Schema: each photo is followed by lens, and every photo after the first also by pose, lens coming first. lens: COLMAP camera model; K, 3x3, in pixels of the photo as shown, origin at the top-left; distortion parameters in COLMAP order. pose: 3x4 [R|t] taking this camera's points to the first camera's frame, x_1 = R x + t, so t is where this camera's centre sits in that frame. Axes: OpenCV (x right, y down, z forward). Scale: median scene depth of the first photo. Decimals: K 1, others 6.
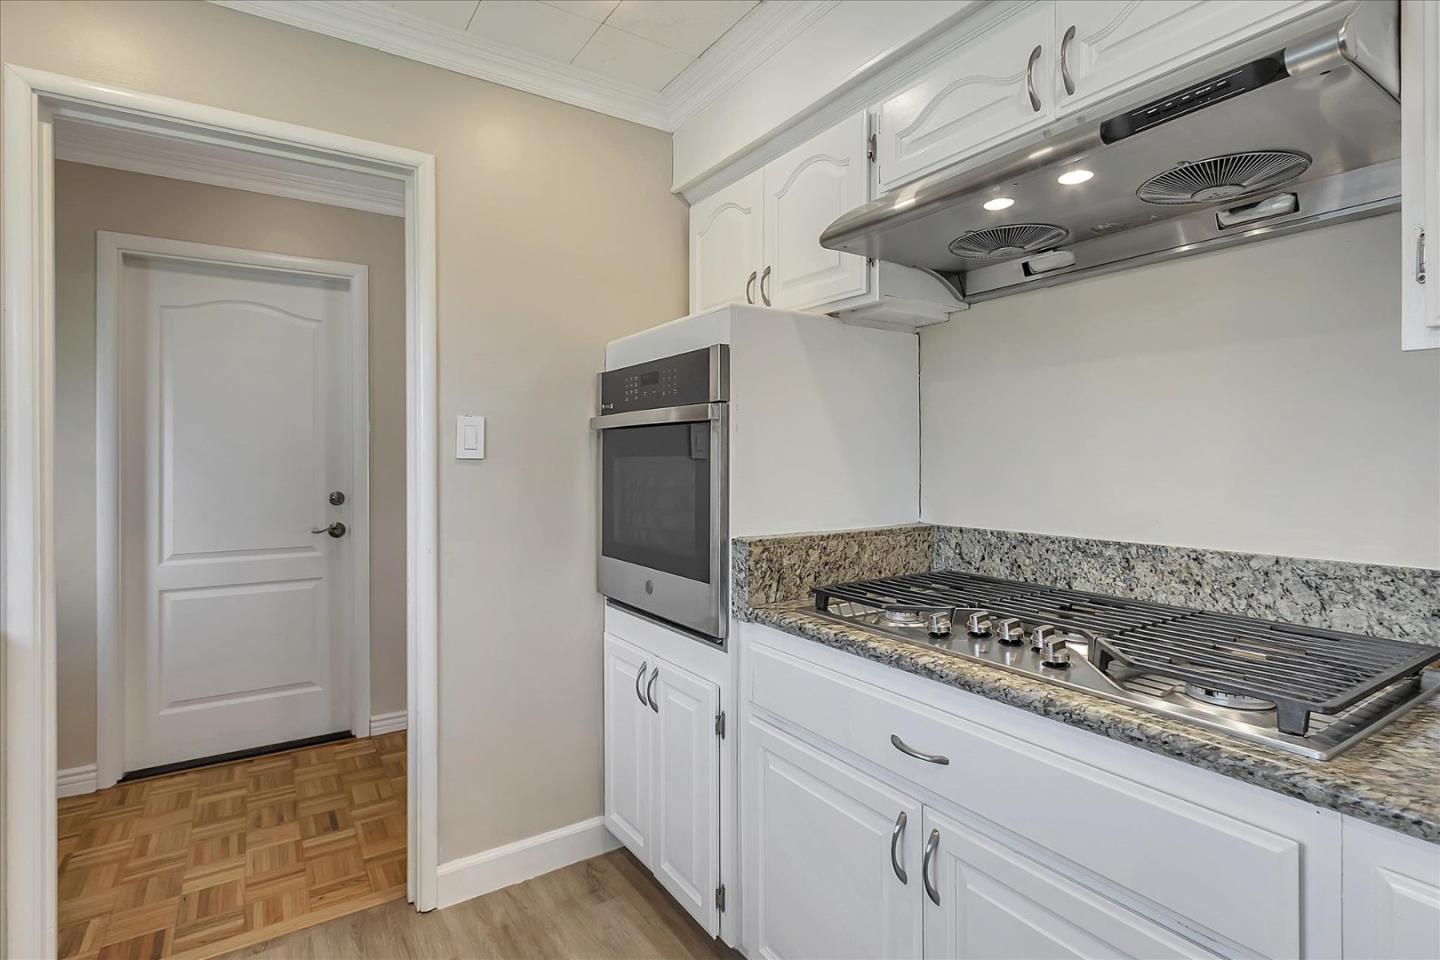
lens RADIAL K [[690.6, 0, 681.3], [0, 690.6, 455.4], [0, 0, 1]] dist [-0.000464, -0.000694]
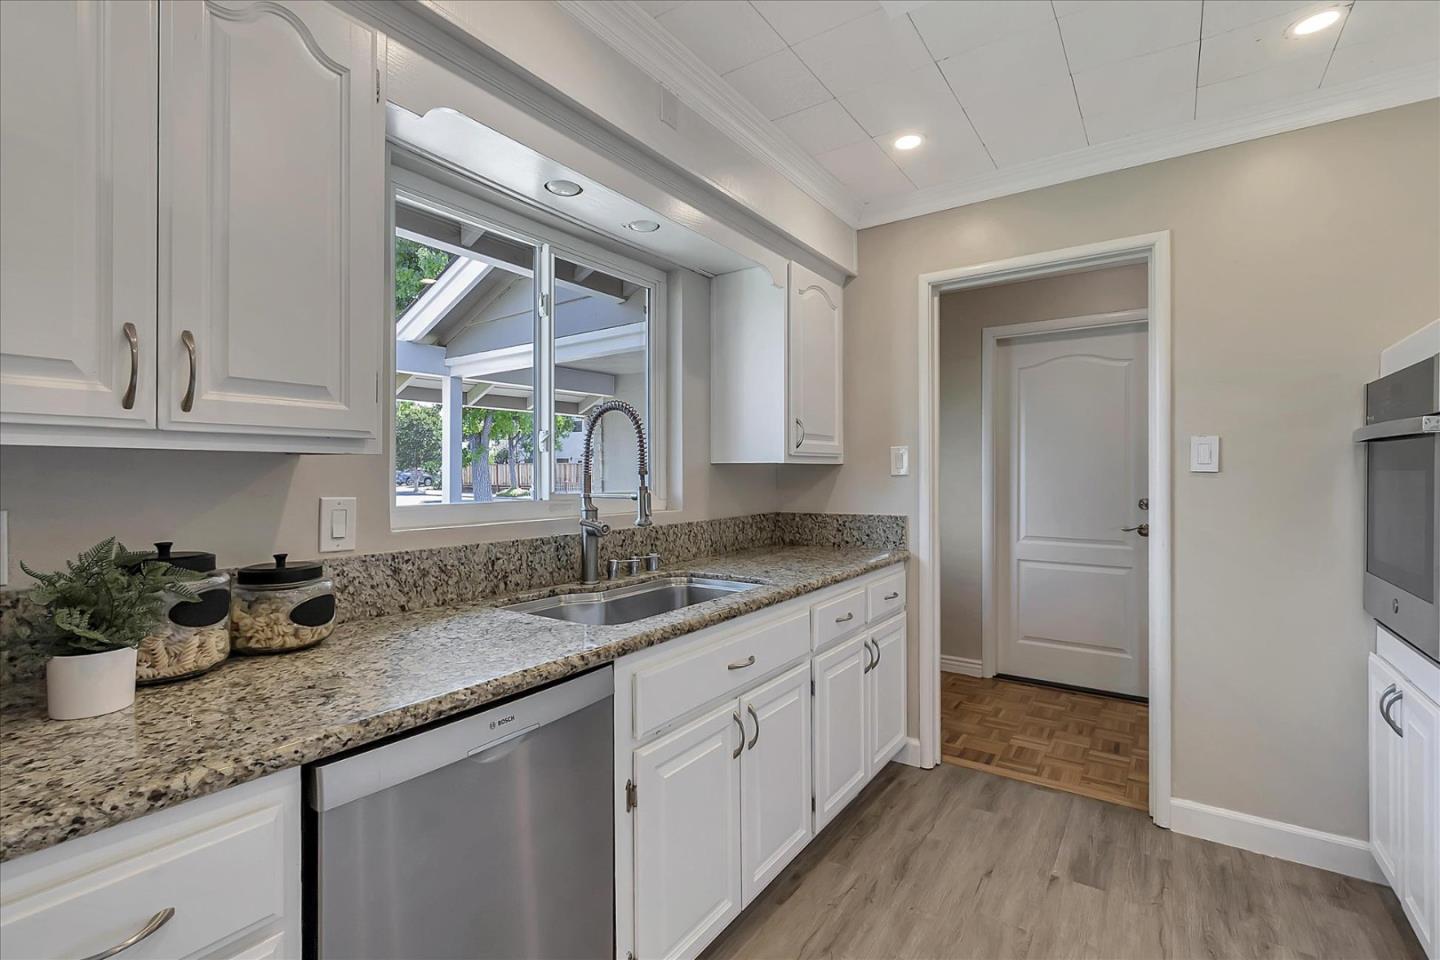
lens RADIAL K [[656.2, 0, 717.0], [0, 656.2, 472.3], [0, 0, 1]] dist [-0.001073, -0.000771]
pose [[0.395090, 0.002939, -0.918638, 0.371280], [0.003710, 0.999982, 0.004794, -0.003050], [0.918635, -0.005303, 0.395072, -0.203293]]
